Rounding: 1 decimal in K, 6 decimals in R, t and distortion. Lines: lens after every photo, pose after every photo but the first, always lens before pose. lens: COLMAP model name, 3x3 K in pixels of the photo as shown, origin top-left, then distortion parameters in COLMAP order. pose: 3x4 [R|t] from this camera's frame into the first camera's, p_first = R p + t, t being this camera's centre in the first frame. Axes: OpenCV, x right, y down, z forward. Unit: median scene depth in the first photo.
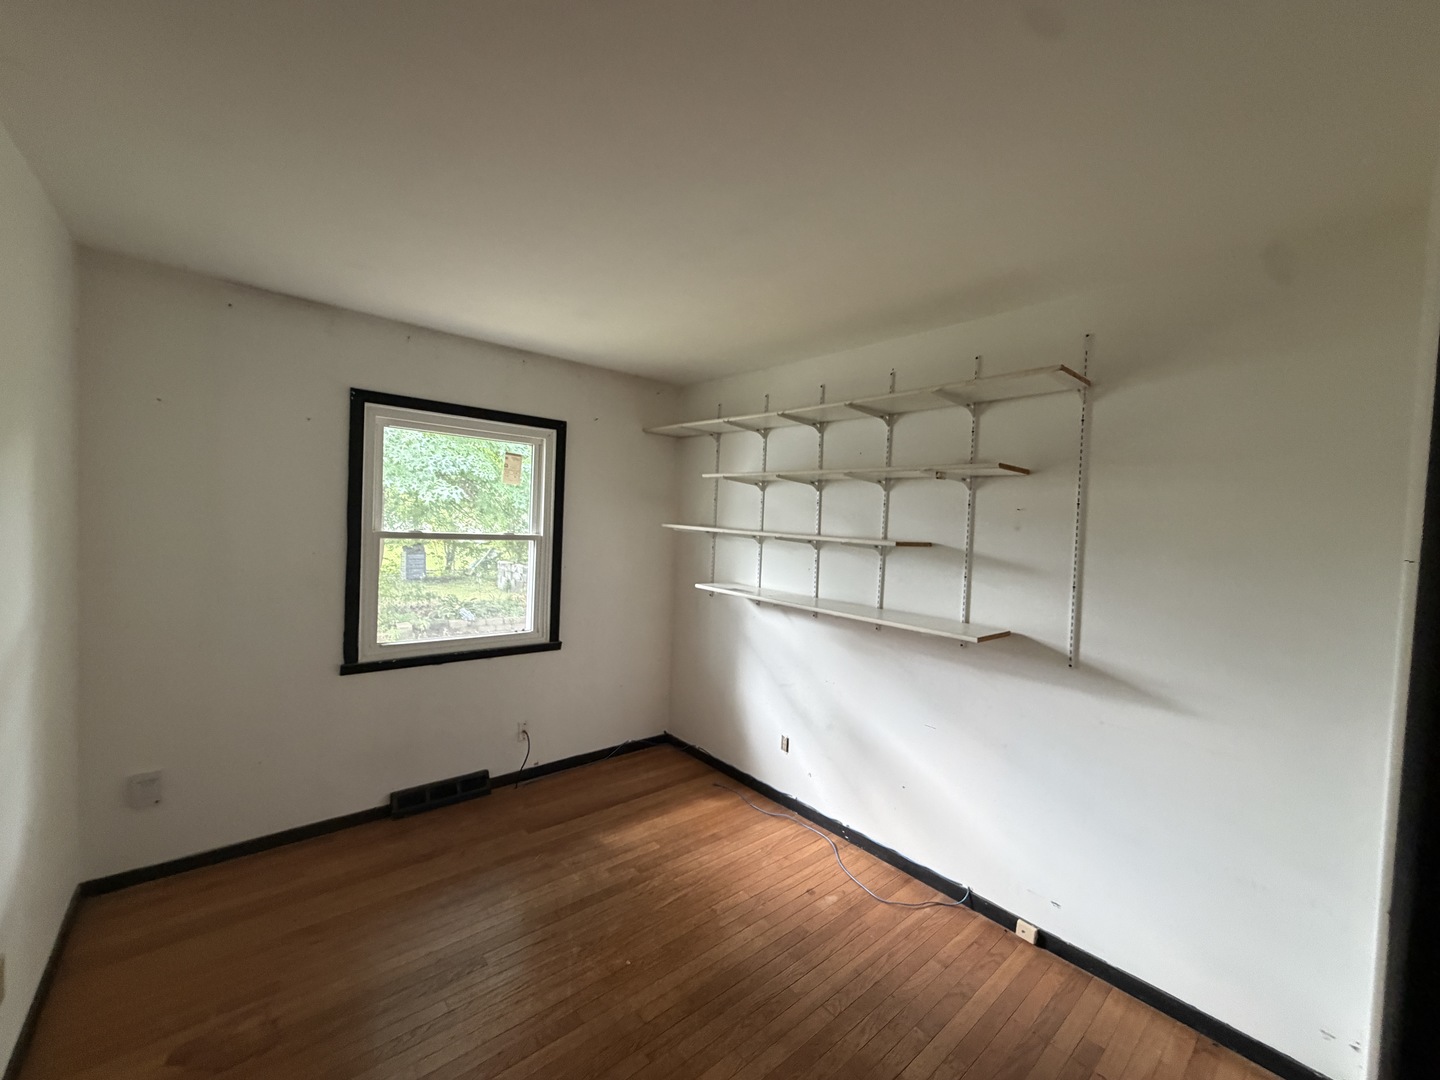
lens RADIAL K [[574.0, 0, 715.3], [0, 574.0, 537.8], [0, 0, 1]] dist [0.001957, 0.000050]
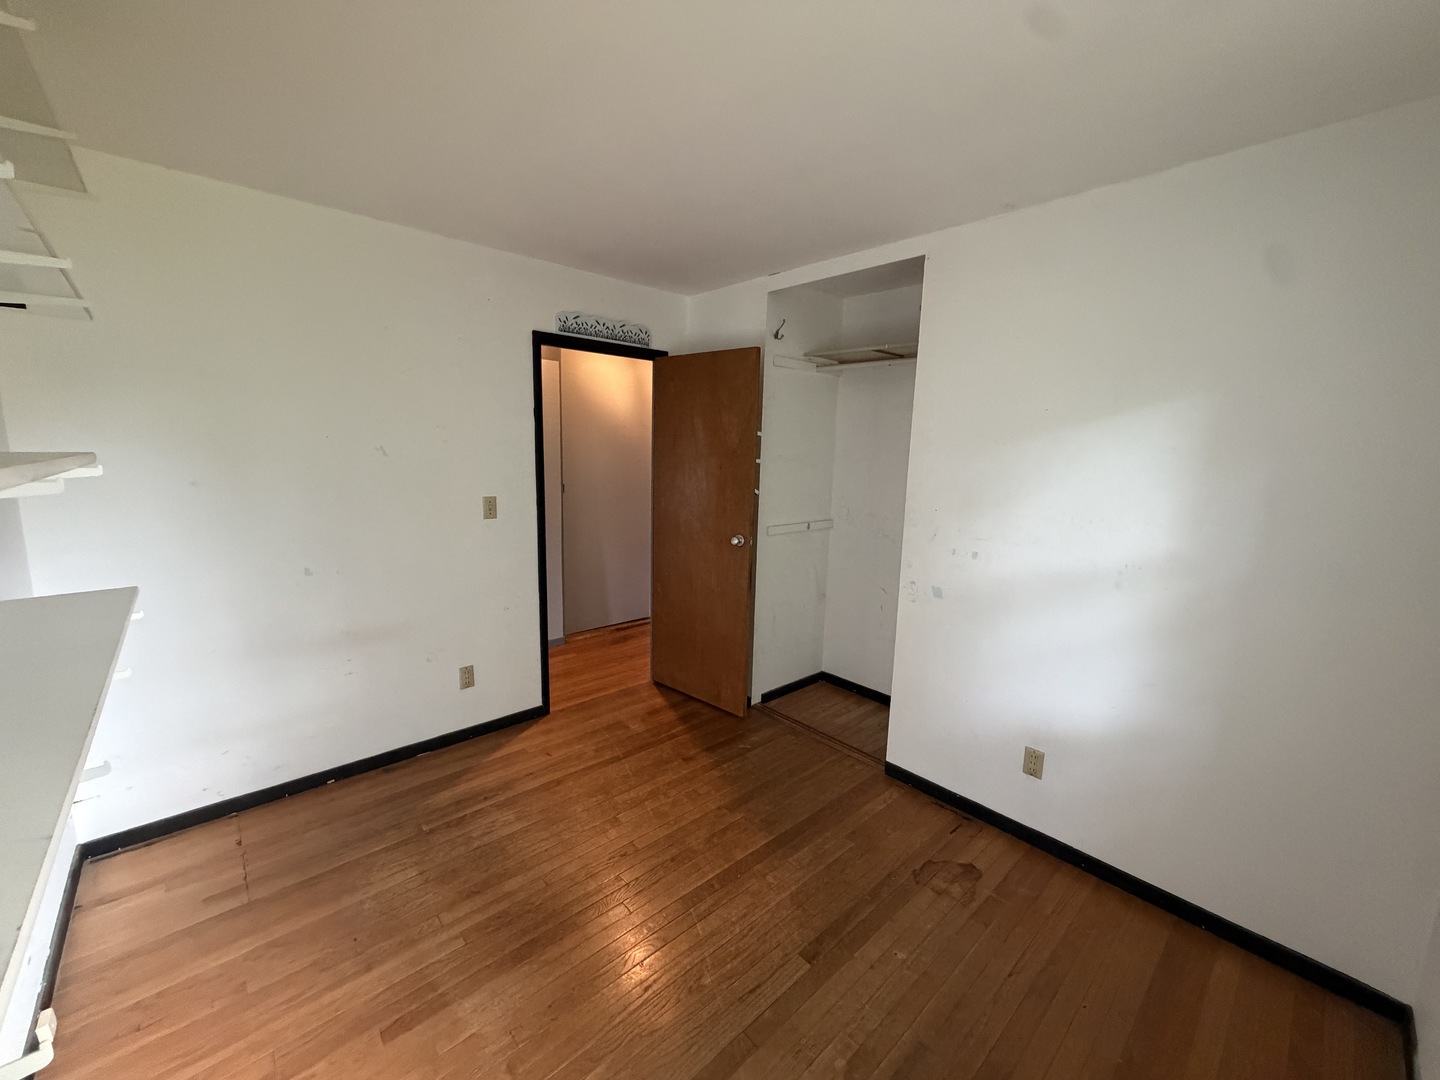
lens RADIAL K [[574.0, 0, 715.3], [0, 574.0, 537.8], [0, 0, 1]] dist [0.001957, 0.000050]
pose [[-0.997365, -0.061409, -0.038620, -0.132817], [-0.067566, 0.980154, 0.186370, -0.037478], [0.026409, 0.188488, -0.981720, 1.215100]]
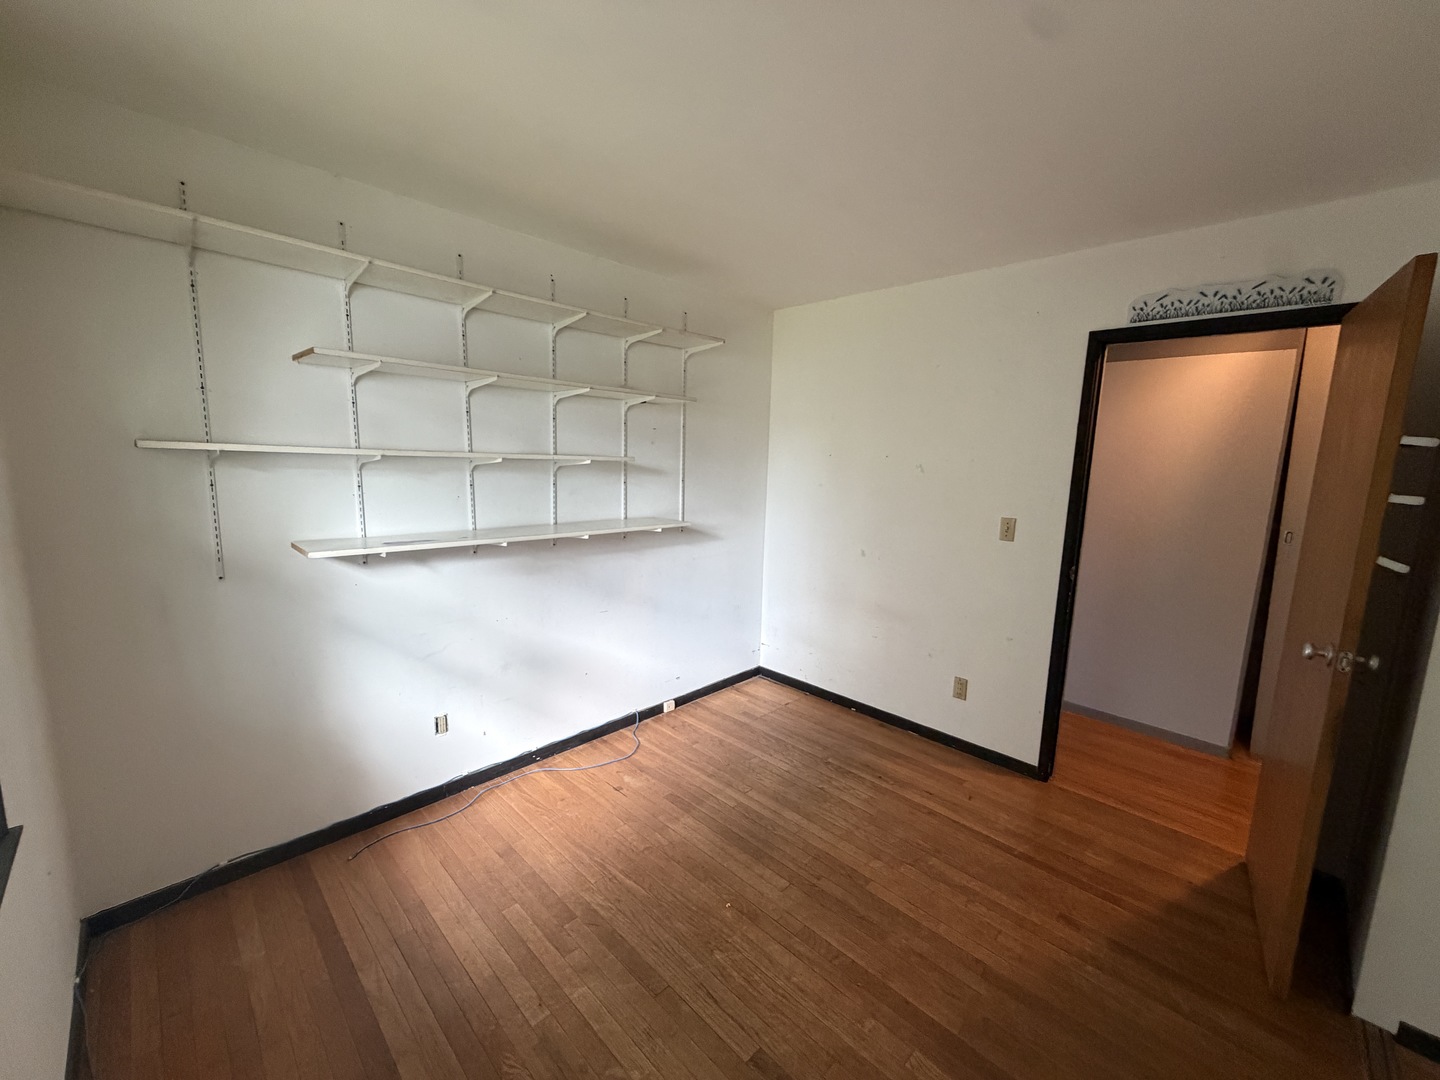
lens RADIAL K [[574.0, 0, 715.3], [0, 574.0, 537.8], [0, 0, 1]] dist [0.001957, 0.000050]
pose [[-0.080134, -0.191249, 0.978265, -0.696726], [-0.002862, 0.981461, 0.191640, -0.045839], [-0.996780, 0.012557, -0.079196, 0.768784]]
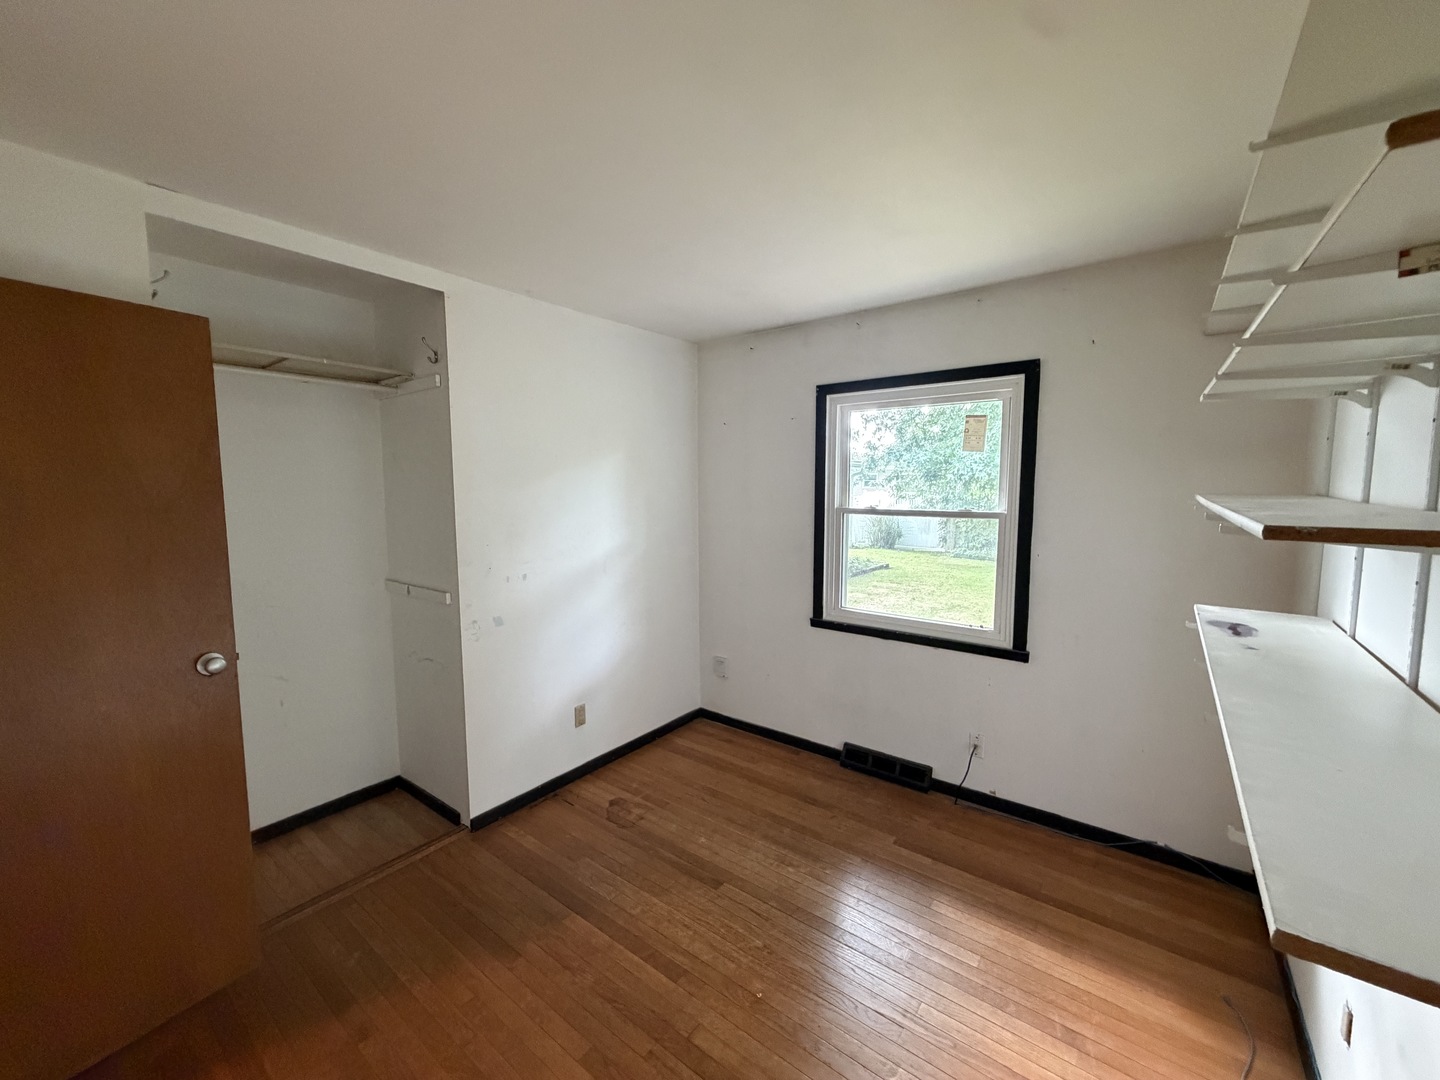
lens RADIAL K [[574.0, 0, 715.3], [0, 574.0, 537.8], [0, 0, 1]] dist [0.001957, 0.000050]
pose [[0.204443, 0.044884, -0.977849, 0.464562], [-0.017975, 0.998952, 0.042094, 0.004988], [0.978713, 0.008971, 0.205036, 0.526718]]
